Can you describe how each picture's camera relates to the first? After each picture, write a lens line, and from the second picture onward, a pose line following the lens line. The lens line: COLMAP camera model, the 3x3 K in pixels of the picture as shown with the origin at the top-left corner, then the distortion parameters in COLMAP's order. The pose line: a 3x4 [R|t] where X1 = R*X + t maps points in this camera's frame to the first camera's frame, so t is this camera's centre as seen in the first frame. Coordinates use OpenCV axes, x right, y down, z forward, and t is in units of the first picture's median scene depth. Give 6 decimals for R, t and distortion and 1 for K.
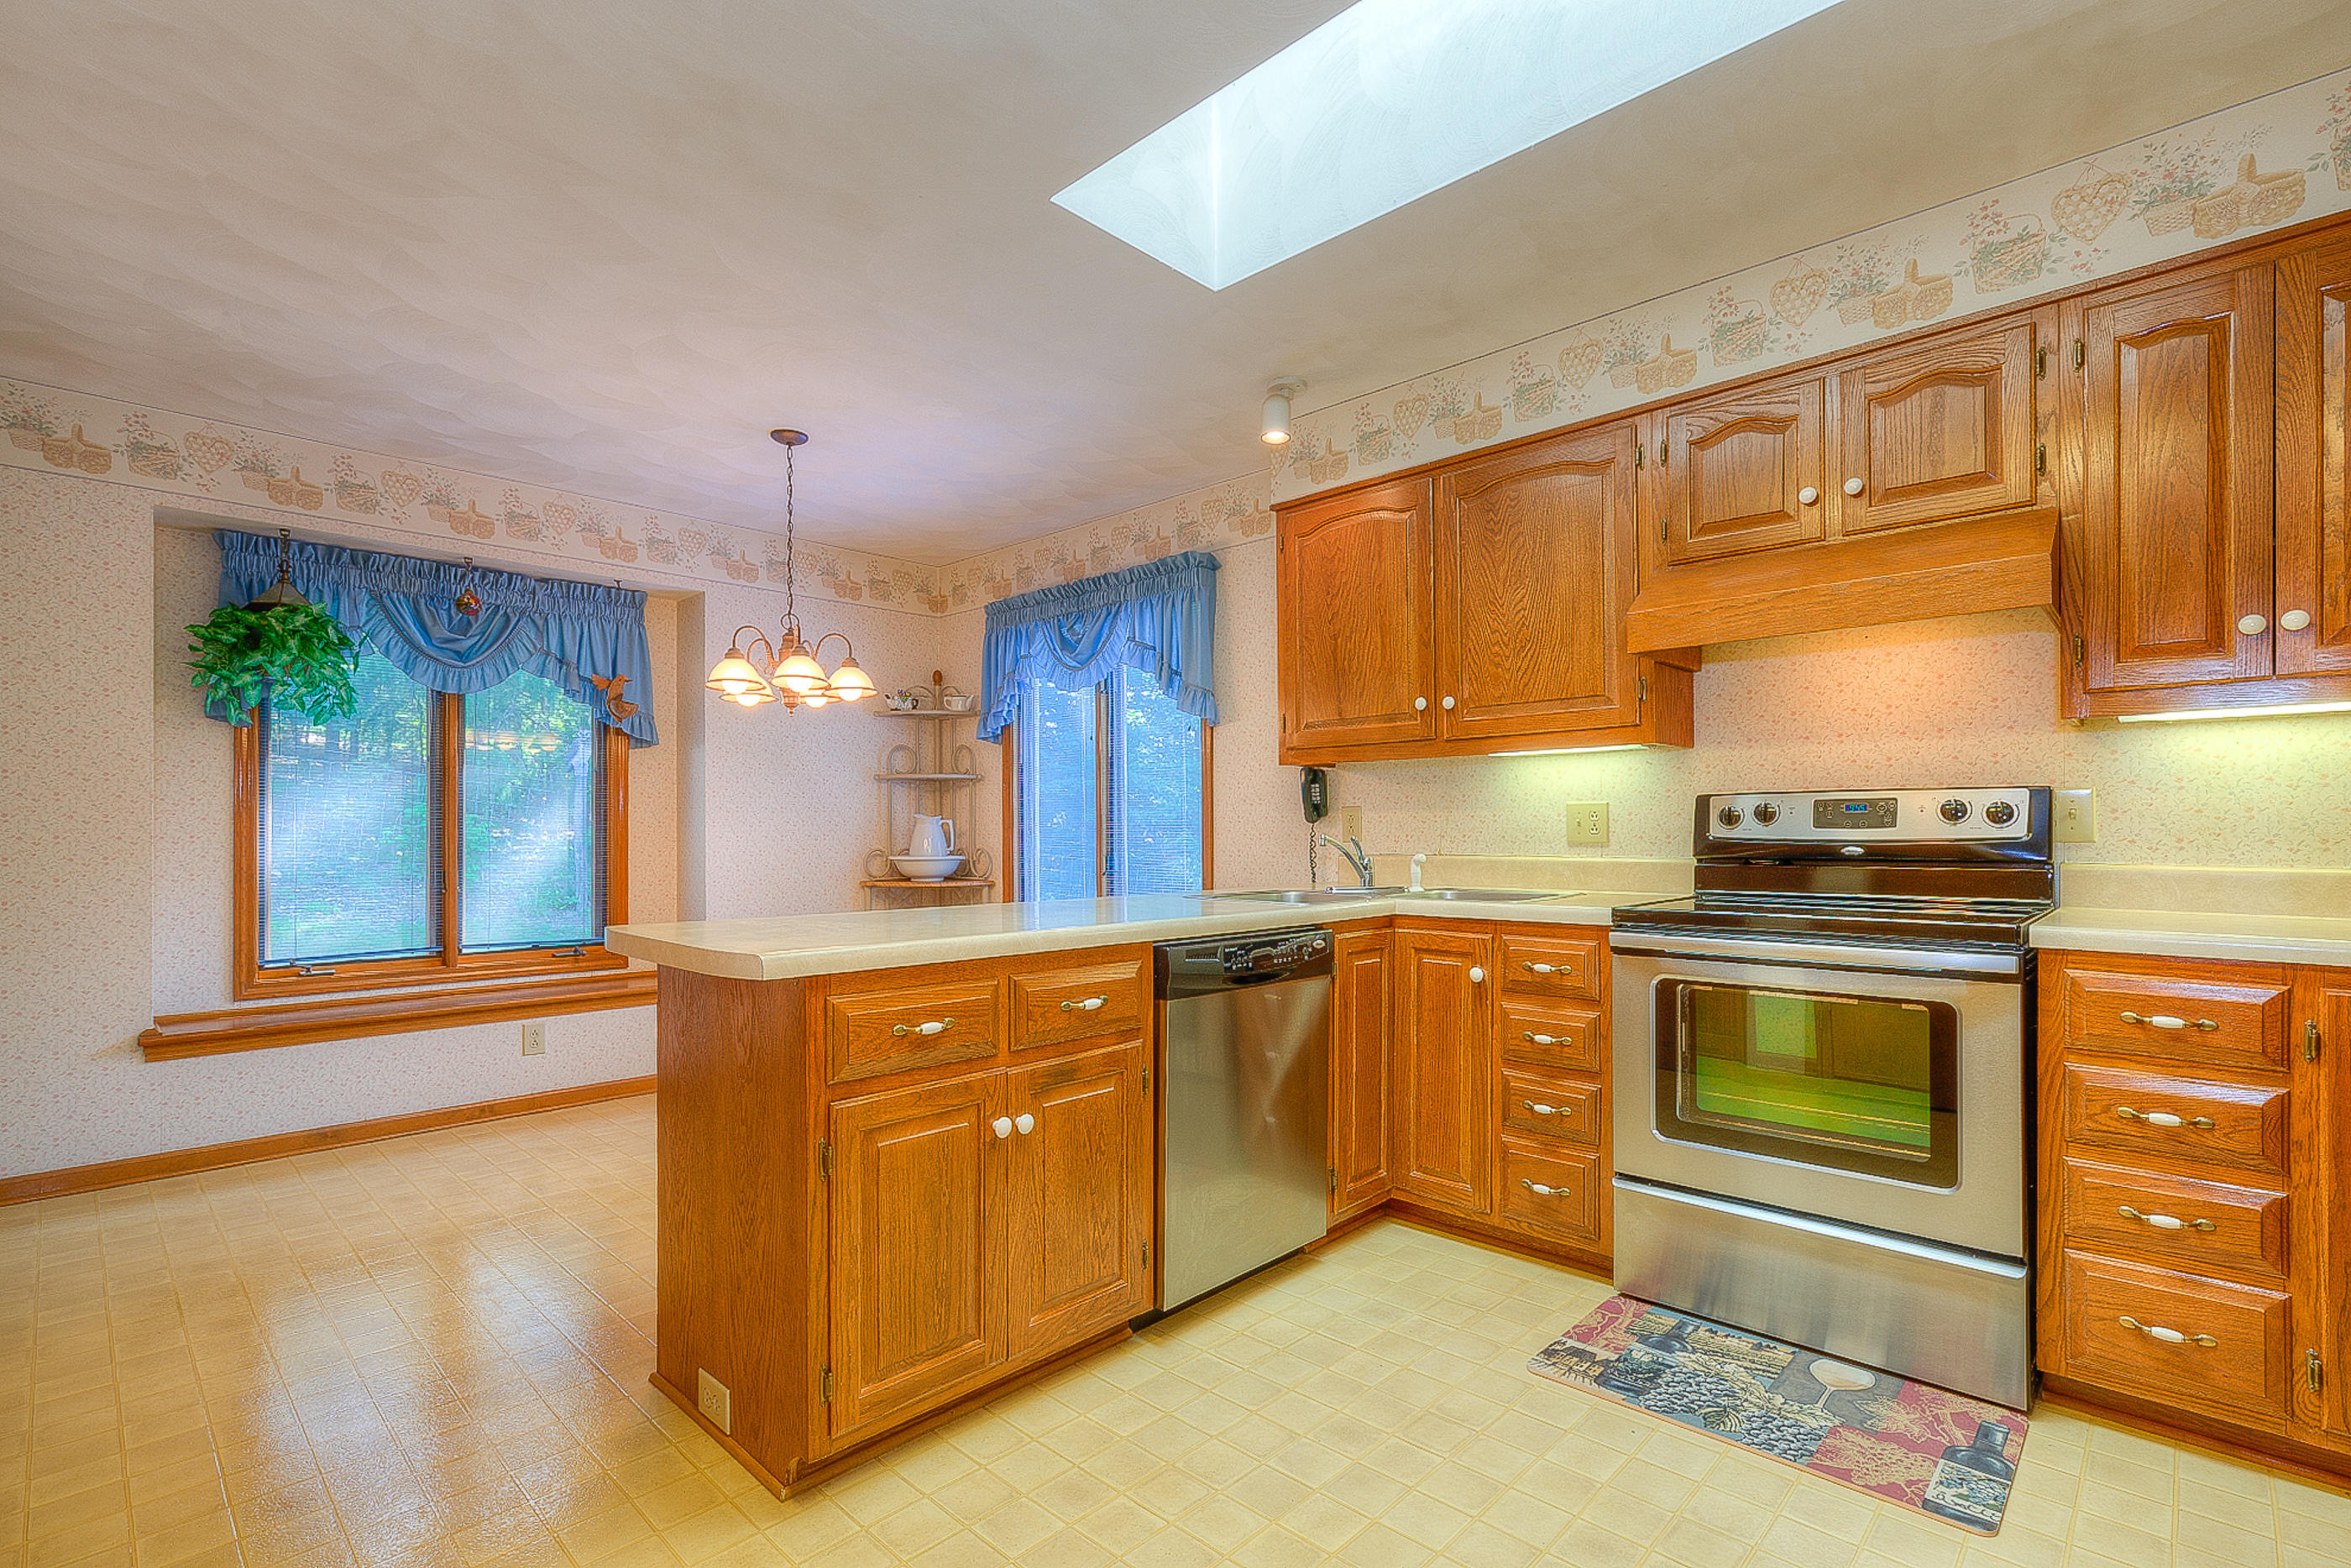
lens RADIAL K [[1065.6, 0, 1175.1], [0, 1065.6, 826.0], [0, 0, 1]] dist [-0.020201, 0.006247]
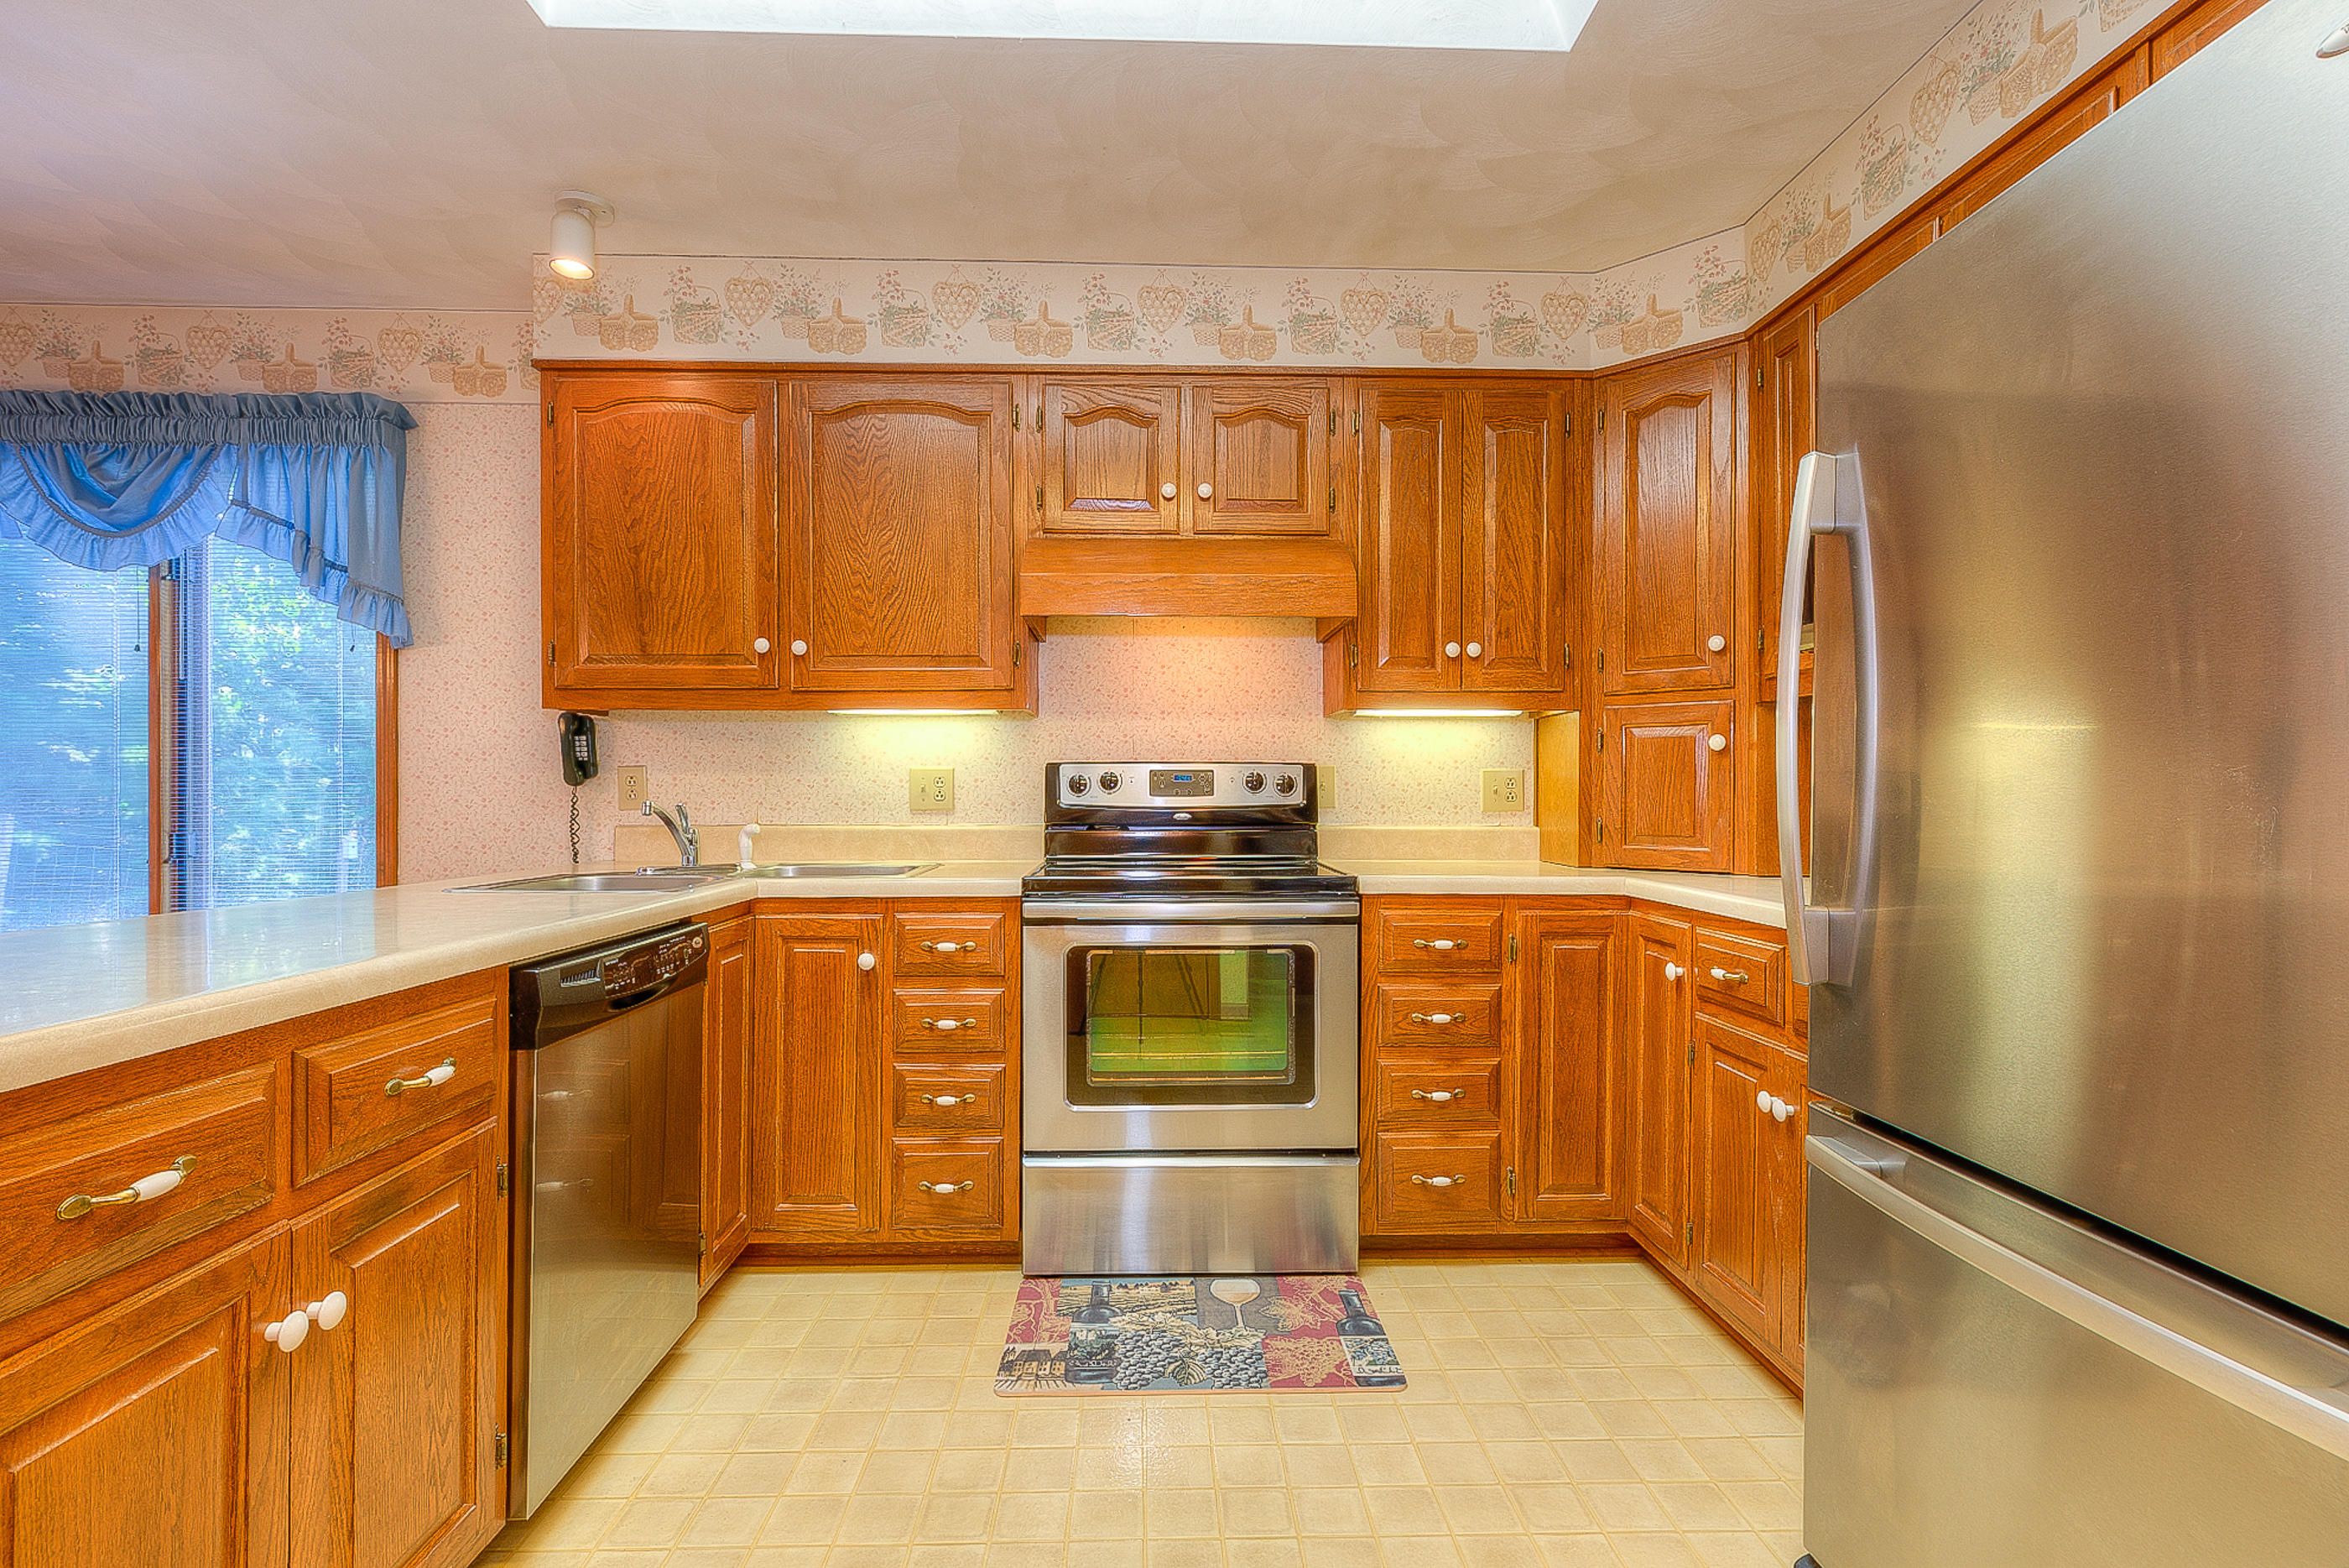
lens RADIAL K [[1067.7, 0, 1175.5], [0, 1067.7, 794.9], [0, 0, 1]] dist [-0.014389, 0.006106]
pose [[0.699414, 0.006167, 0.714691, -0.176507], [-0.007612, 0.999970, -0.001180, 0.002229], [-0.714677, -0.004614, 0.699440, 0.218238]]
